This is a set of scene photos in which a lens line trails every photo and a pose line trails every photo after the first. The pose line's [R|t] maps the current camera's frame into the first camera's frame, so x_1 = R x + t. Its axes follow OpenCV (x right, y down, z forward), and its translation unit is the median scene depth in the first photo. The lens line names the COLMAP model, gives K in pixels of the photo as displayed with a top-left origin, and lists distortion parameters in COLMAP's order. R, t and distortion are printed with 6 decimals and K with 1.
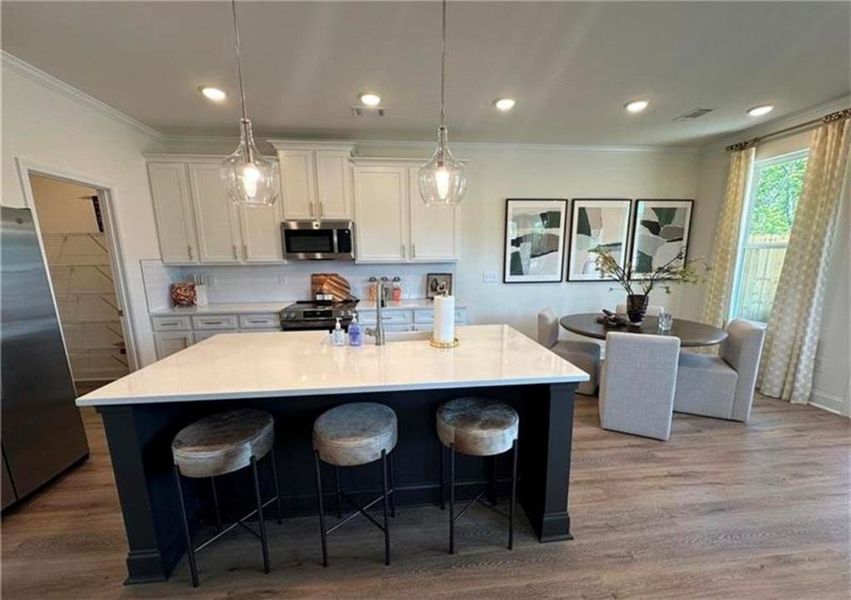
lens RADIAL K [[344.2, 0, 423.6], [0, 344.2, 325.1], [0, 0, 1]] dist [-0.008061, -0.000404]
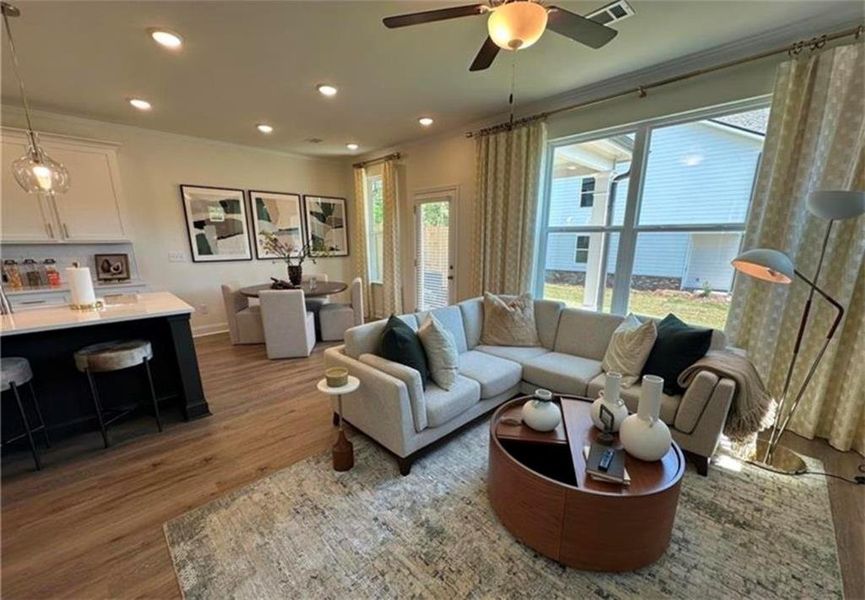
lens RADIAL K [[340.8, 0, 427.7], [0, 340.8, 323.5], [0, 0, 1]] dist [-0.000338, 0.000444]
pose [[0.770070, -0.144944, 0.621276, 0.109128], [0.118257, 0.989403, 0.084249, 0.072597], [-0.626904, 0.008593, 0.779049, -0.335848]]
